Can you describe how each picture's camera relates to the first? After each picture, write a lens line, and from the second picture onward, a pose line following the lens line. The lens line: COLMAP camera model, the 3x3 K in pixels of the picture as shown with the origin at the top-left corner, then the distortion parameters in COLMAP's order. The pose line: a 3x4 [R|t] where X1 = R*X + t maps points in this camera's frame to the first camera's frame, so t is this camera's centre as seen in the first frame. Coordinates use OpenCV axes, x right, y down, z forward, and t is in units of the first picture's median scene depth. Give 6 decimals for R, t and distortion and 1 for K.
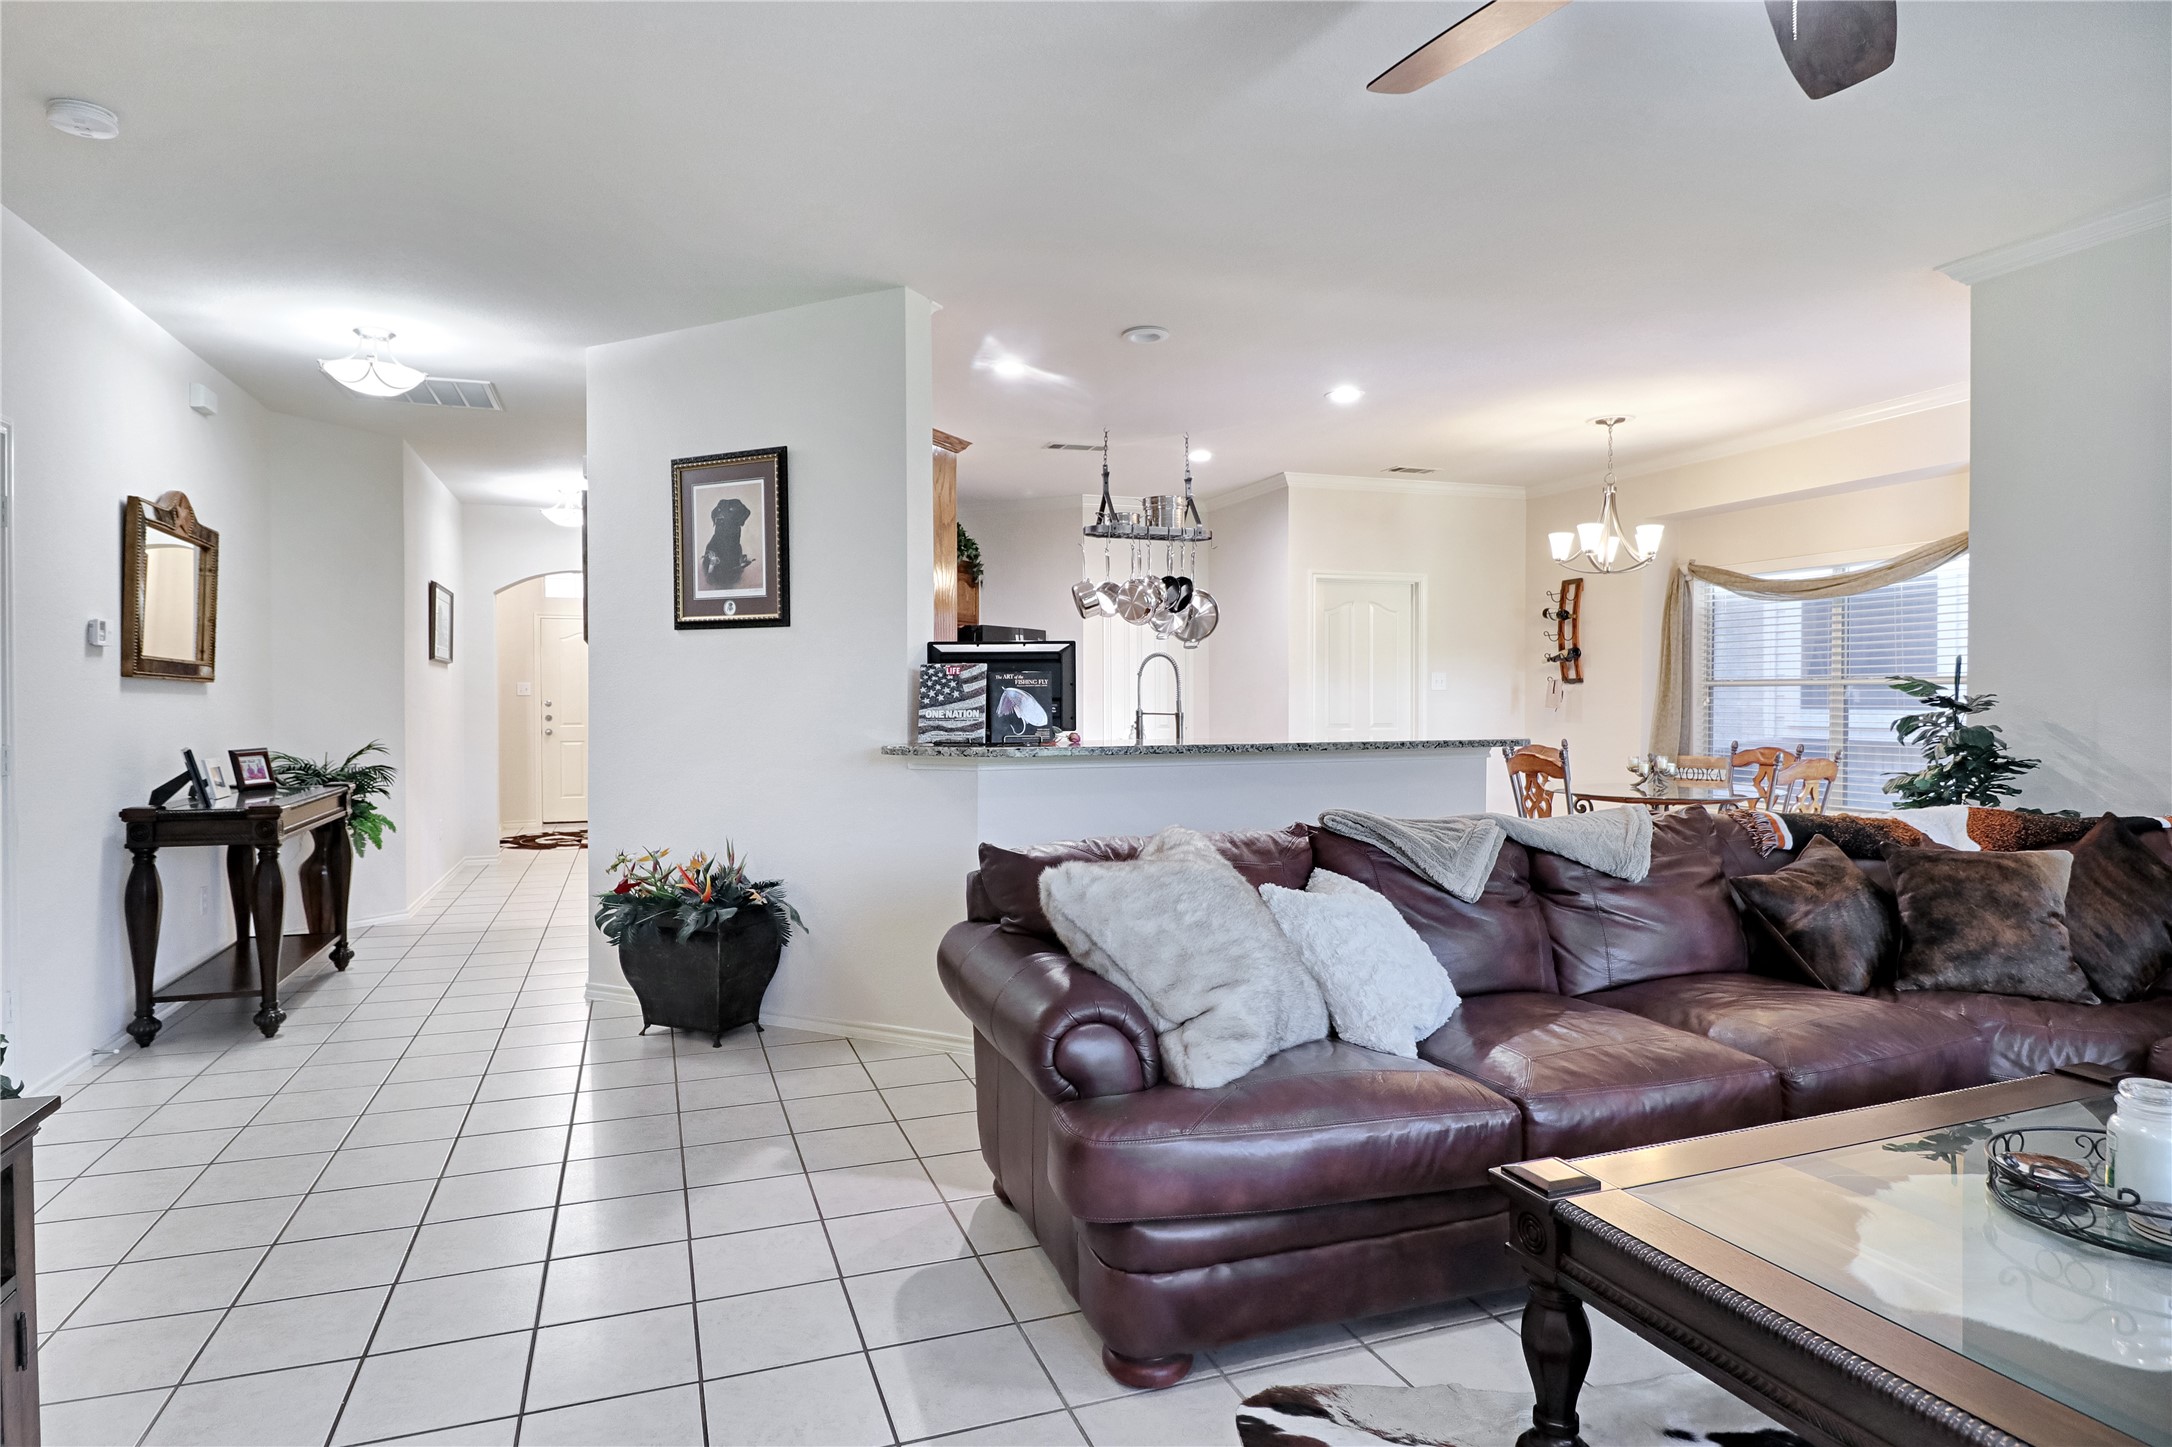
lens RADIAL K [[1213.7, 0, 1063.3], [0, 1213.7, 715.2], [0, 0, 1]] dist [0.006349, -0.014273]
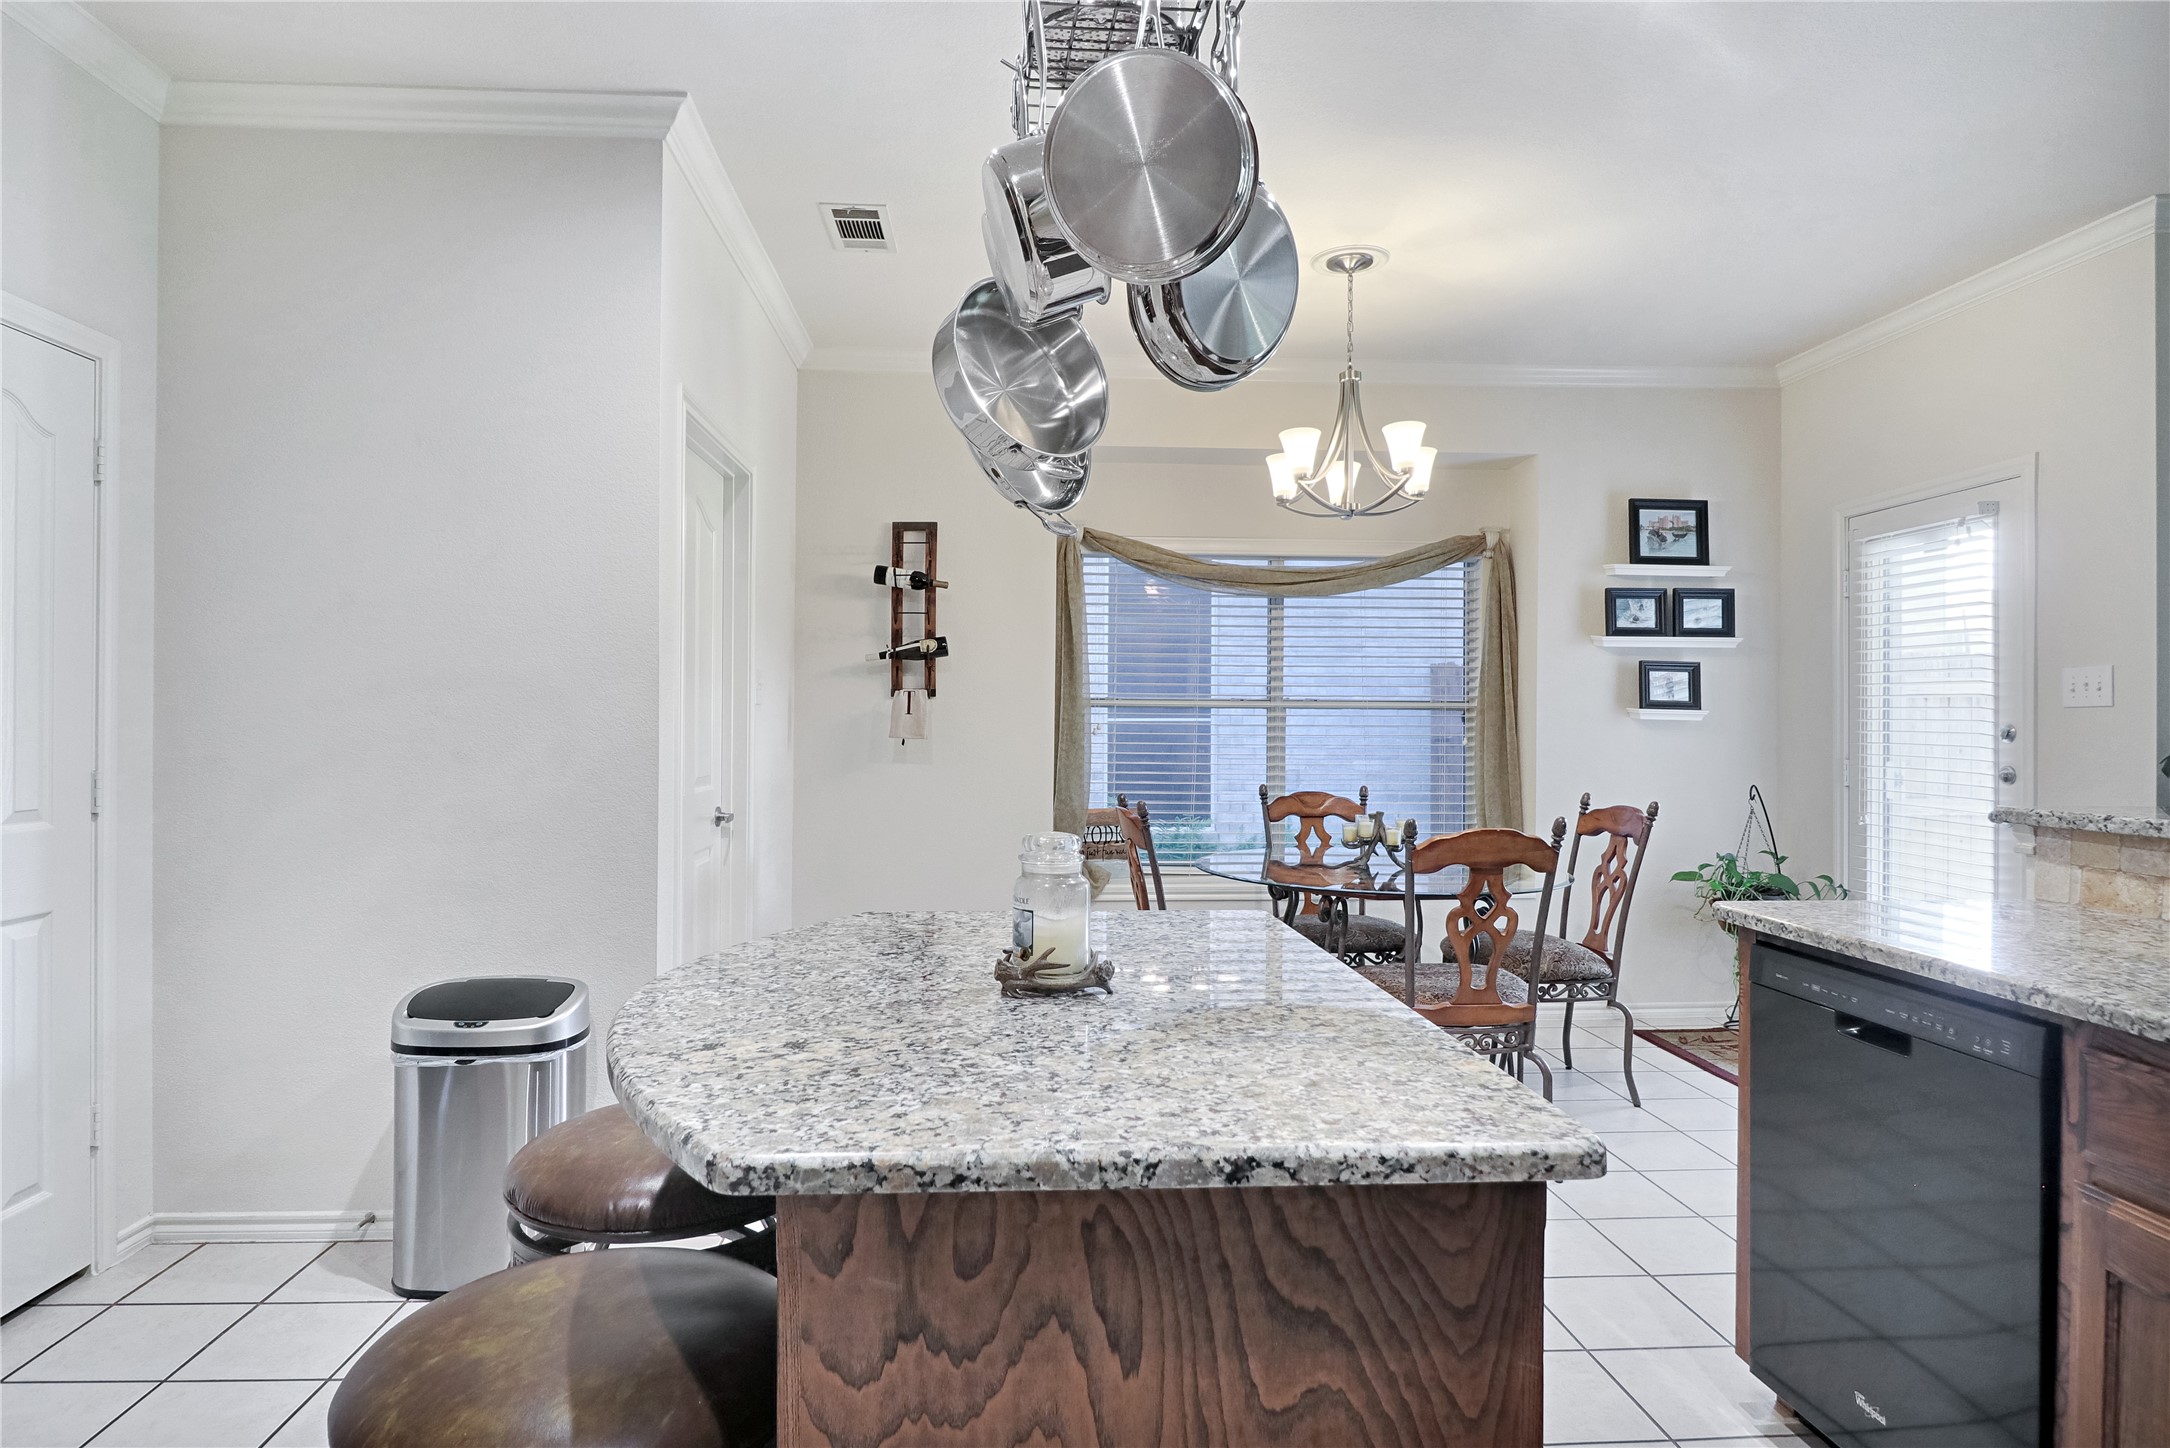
lens RADIAL K [[1212.6, 0, 1062.4], [0, 1212.6, 715.7], [0, 0, 1]] dist [0.006349, -0.014273]
pose [[0.270139, 0.012850, 0.962736, -0.152720], [0.008969, 0.999834, -0.015862, -0.008855], [-0.962780, 0.012919, 0.269979, 0.903334]]
